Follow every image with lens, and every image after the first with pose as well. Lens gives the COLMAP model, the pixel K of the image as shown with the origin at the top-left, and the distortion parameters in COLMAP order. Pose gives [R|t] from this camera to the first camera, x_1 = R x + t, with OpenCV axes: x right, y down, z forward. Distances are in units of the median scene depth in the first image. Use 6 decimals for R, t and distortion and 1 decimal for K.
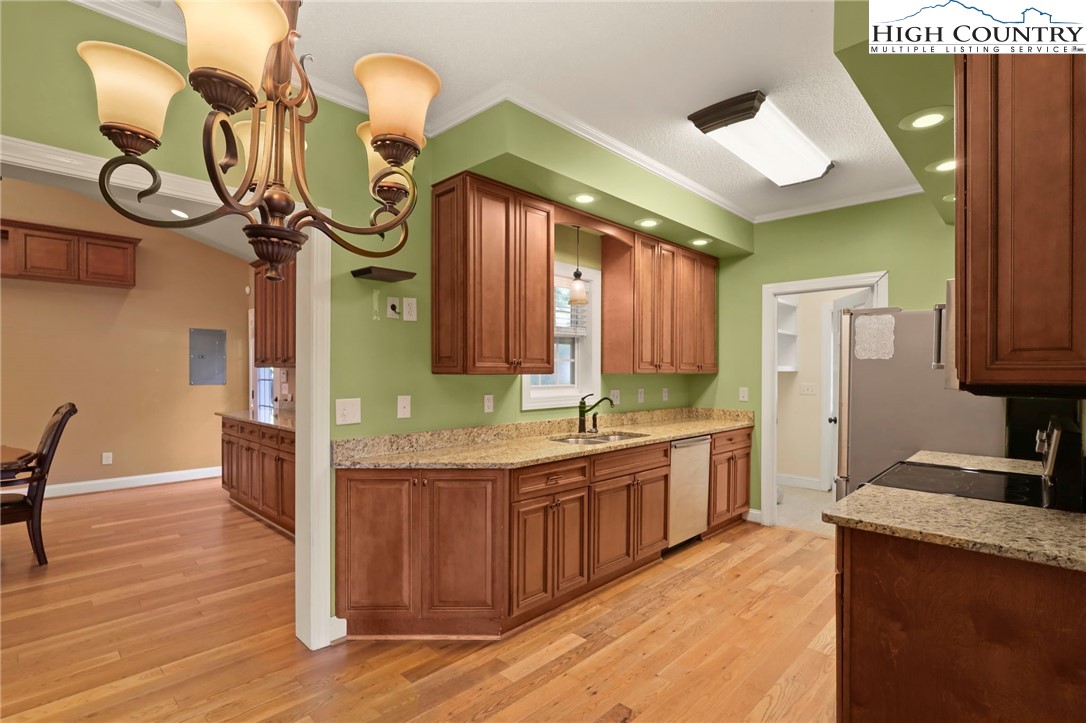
lens RADIAL K [[511.0, 0, 540.3], [0, 511.0, 369.7], [0, 0, 1]] dist [0.003195, 0.000497]
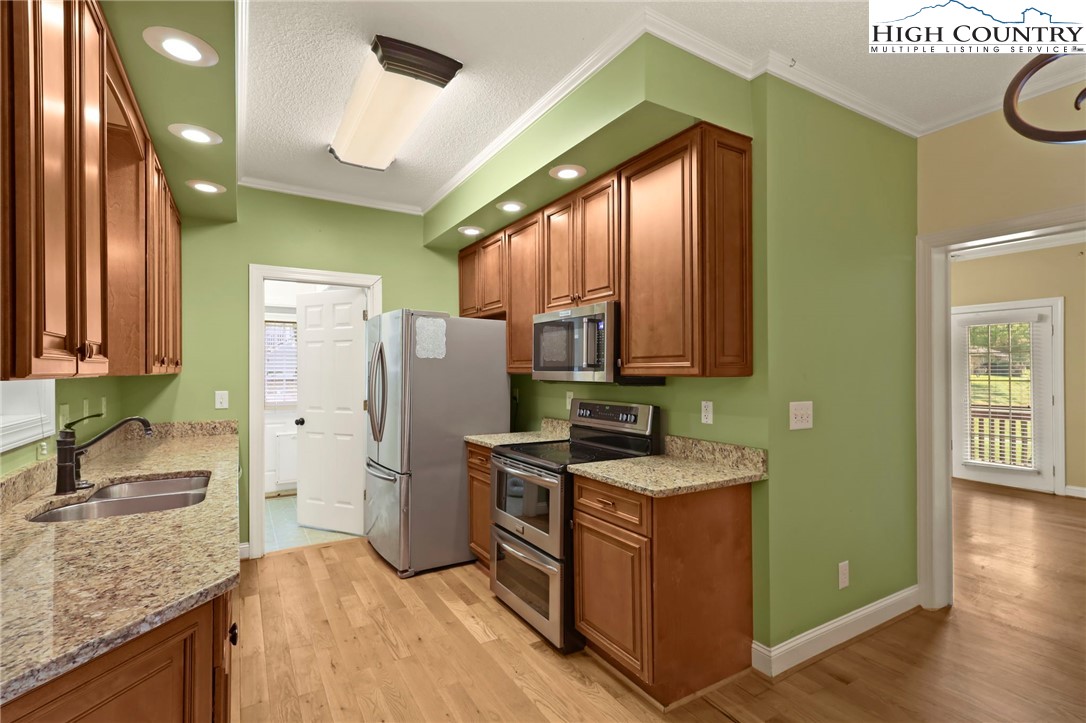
lens RADIAL K [[511.0, 0, 540.2], [0, 511.0, 366.7], [0, 0, 1]] dist [0.003195, 0.000497]
pose [[0.258271, 0.004700, 0.966061, -0.344866], [-0.001164, 0.999989, -0.004554, 0.001531], [-0.966072, 0.000052, 0.258274, 0.511303]]
